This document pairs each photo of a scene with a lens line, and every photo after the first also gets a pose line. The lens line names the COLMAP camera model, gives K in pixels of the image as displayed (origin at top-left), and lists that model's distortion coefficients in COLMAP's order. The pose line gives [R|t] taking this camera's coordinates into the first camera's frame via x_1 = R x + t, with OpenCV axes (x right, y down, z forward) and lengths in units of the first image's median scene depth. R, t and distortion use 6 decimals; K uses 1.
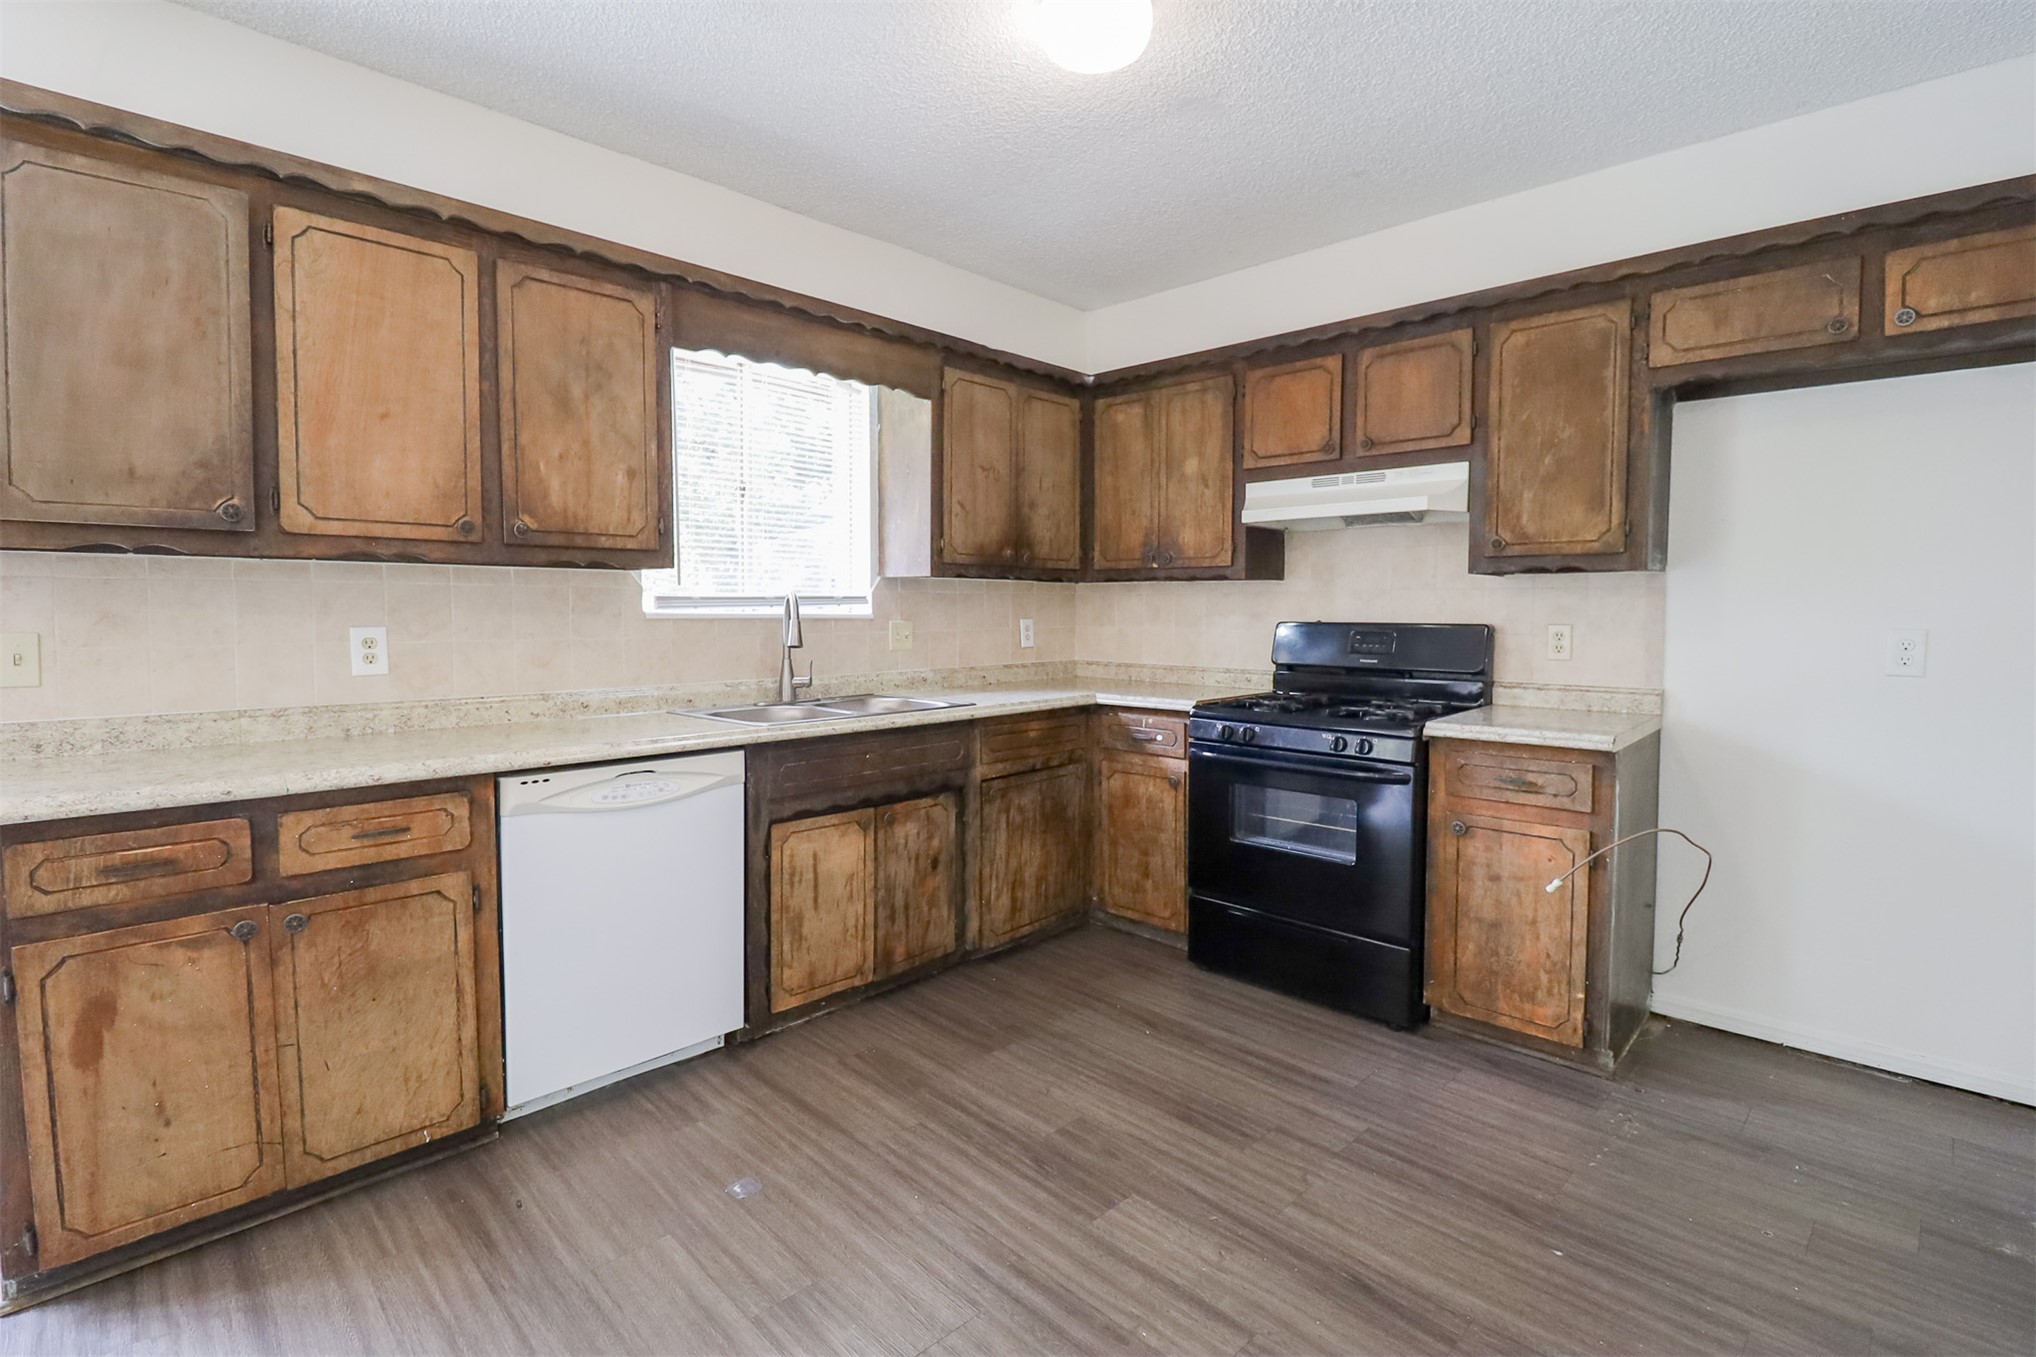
lens RADIAL K [[937.9, 0, 1011.6], [0, 937.9, 653.8], [0, 0, 1]] dist [-0.000366, -0.012345]
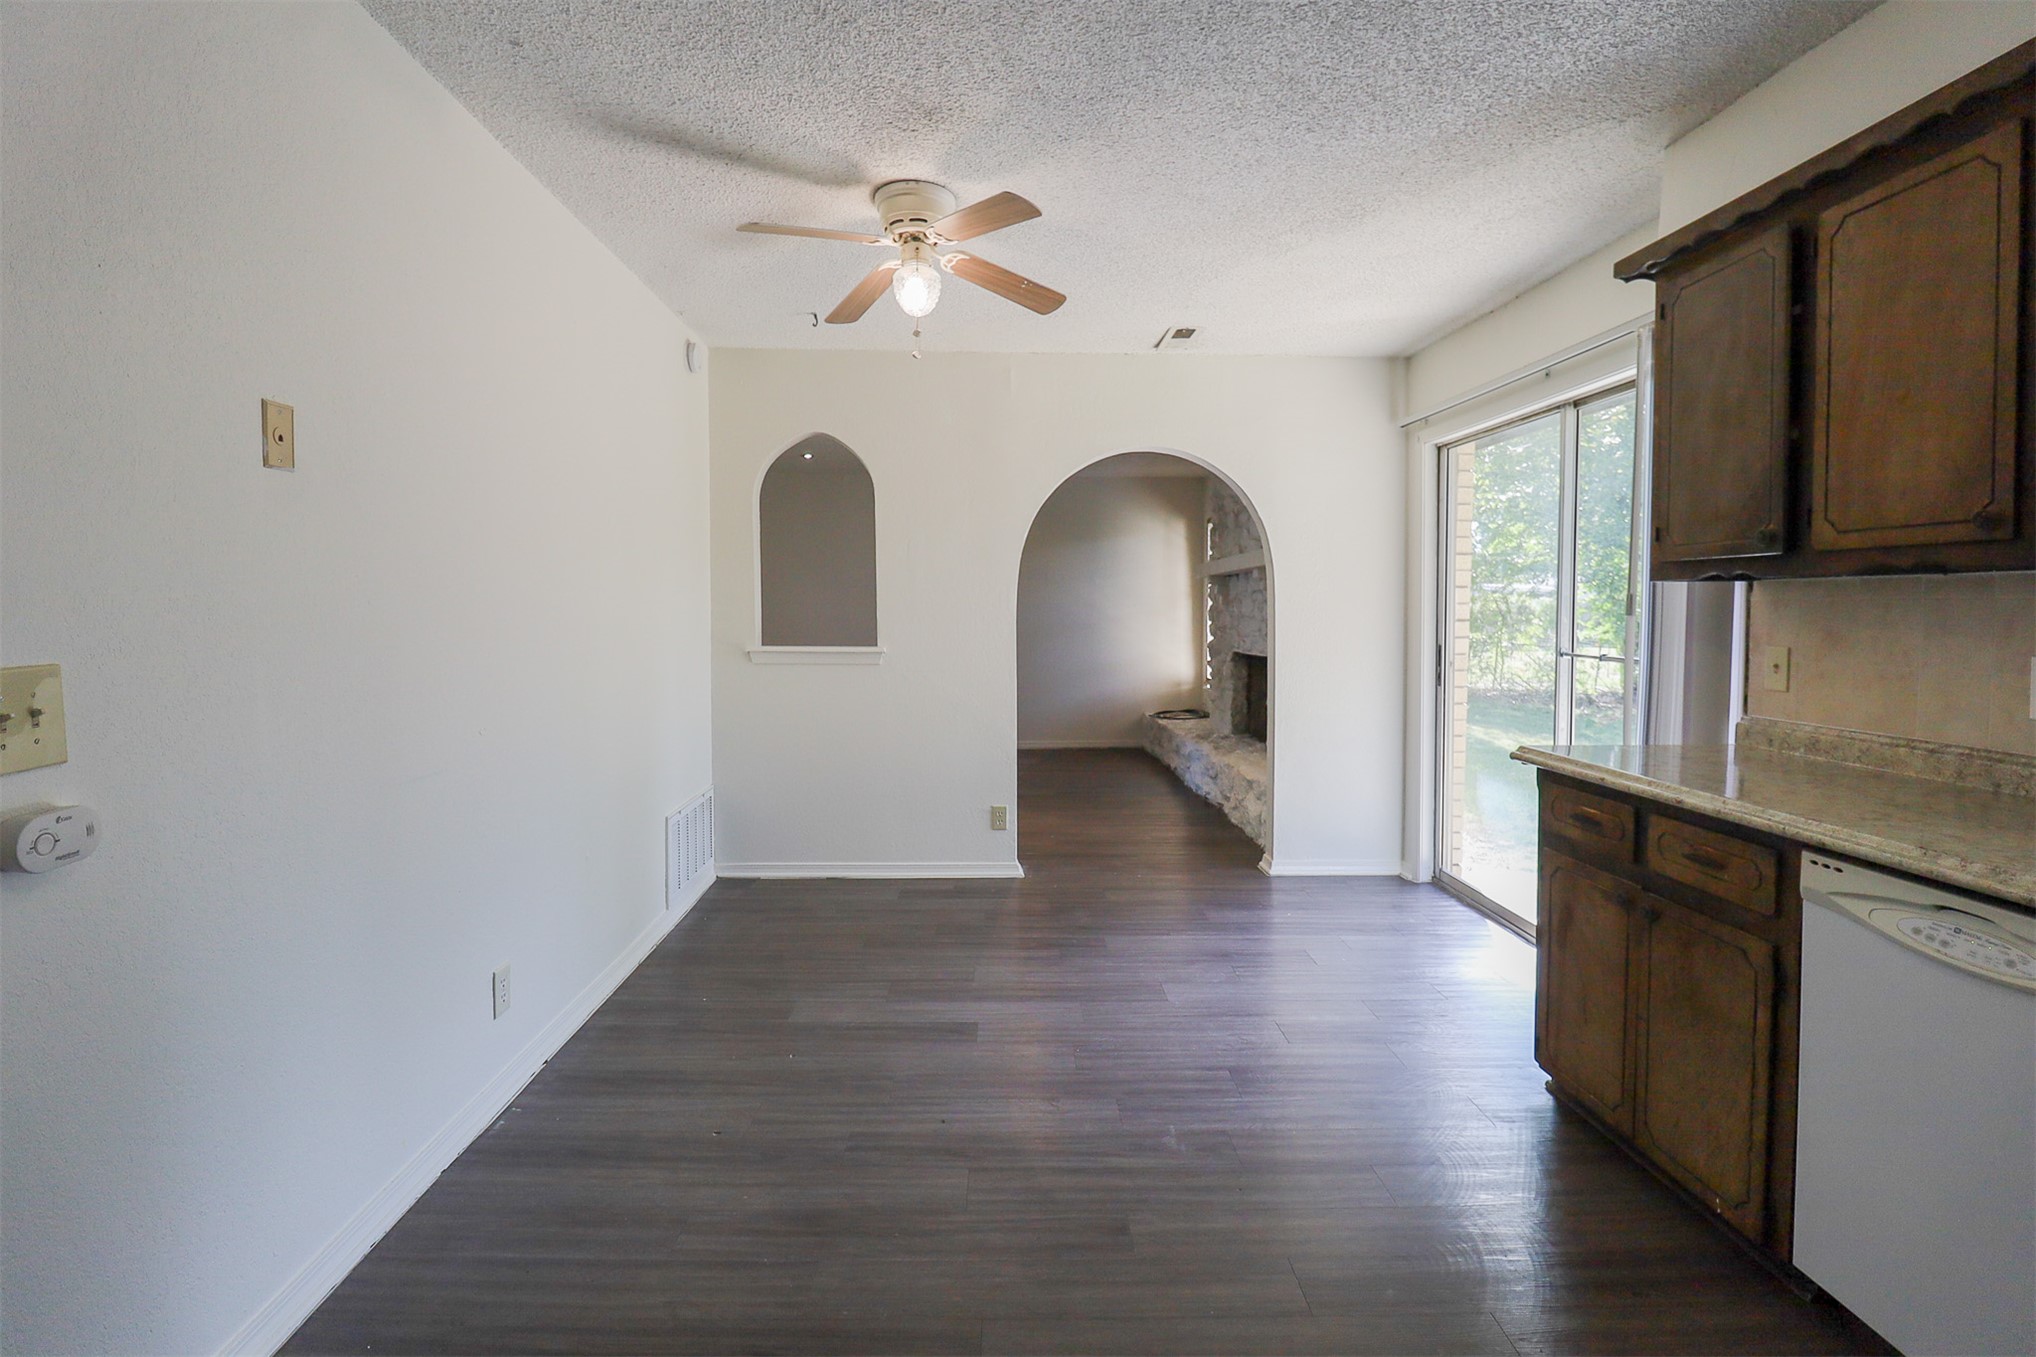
lens RADIAL K [[937.9, 0, 1011.6], [0, 937.9, 653.8], [0, 0, 1]] dist [-0.000366, -0.012345]
pose [[-0.688206, 0.032410, -0.724791, 0.367532], [-0.035114, 0.996343, 0.077894, -0.052521], [0.724665, 0.079057, -0.684551, 0.798287]]
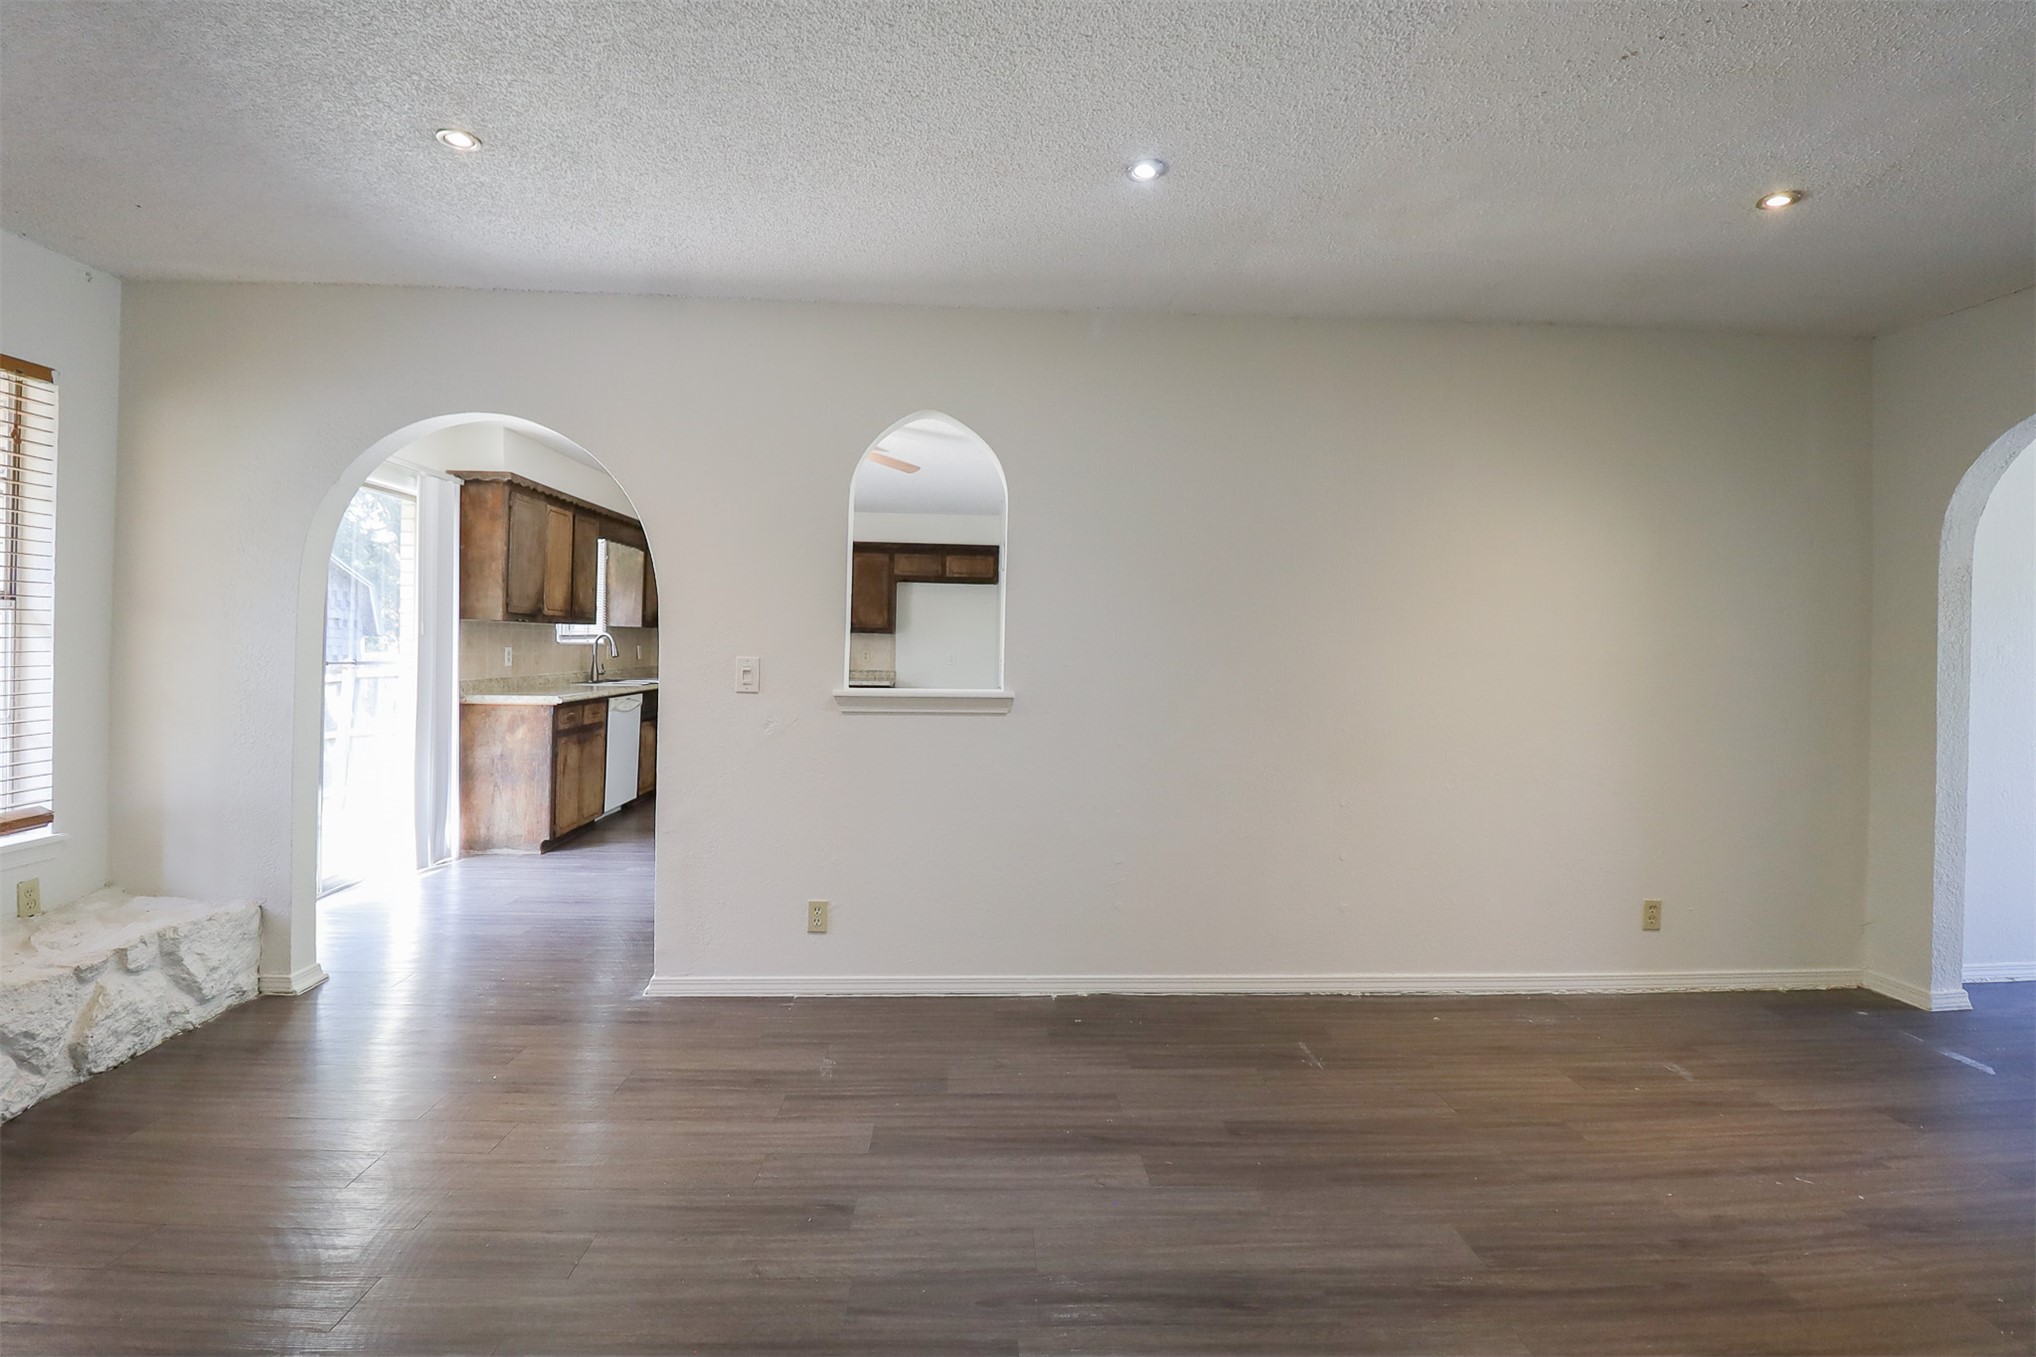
lens RADIAL K [[937.9, 0, 1011.6], [0, 937.9, 653.8], [0, 0, 1]] dist [-0.000366, -0.012345]
pose [[0.677053, 0.005368, 0.735915, -1.441997], [0.013847, 0.999703, -0.020031, 0.051844], [-0.735804, 0.023752, 0.676777, -1.516822]]
